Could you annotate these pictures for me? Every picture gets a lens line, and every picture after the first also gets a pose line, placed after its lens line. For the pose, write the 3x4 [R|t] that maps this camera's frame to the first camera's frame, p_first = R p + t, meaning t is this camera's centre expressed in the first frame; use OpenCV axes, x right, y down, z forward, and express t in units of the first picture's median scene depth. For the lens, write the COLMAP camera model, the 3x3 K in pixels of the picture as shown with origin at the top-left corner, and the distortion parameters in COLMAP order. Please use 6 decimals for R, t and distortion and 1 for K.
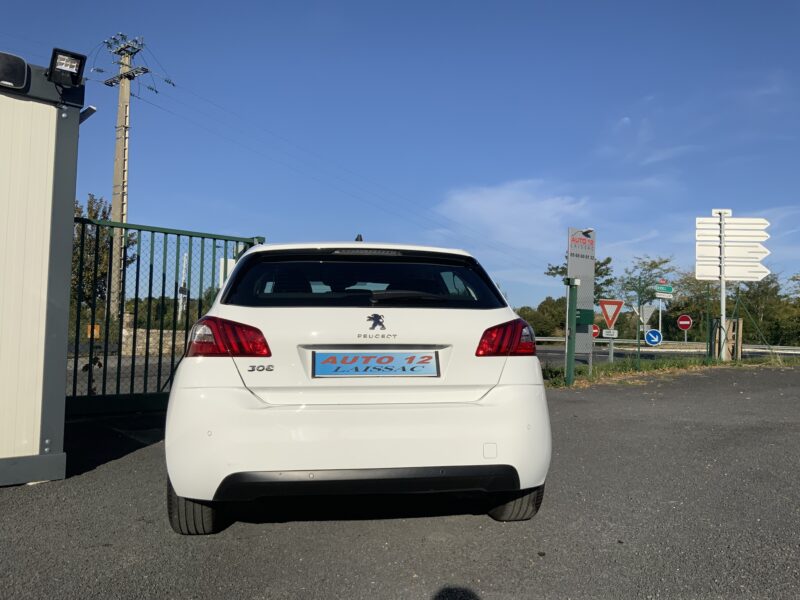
lens RADIAL K [[676.2, 0, 400.9], [0, 676.2, 300.7], [0, 0, 1]] dist [0.007241, -0.051440]
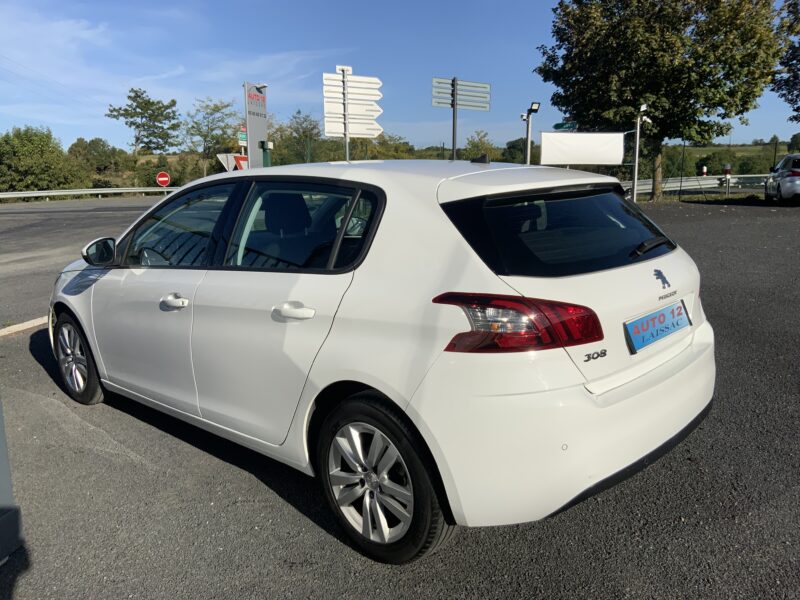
lens RADIAL K [[676.2, 0, 400.4], [0, 676.2, 302.0], [0, 0, 1]] dist [0.007241, -0.051440]
pose [[0.776793, -0.140521, 0.613878, -0.147651], [-0.007654, 0.972609, 0.232323, -0.024940], [-0.629709, -0.185165, 0.754440, 0.092652]]
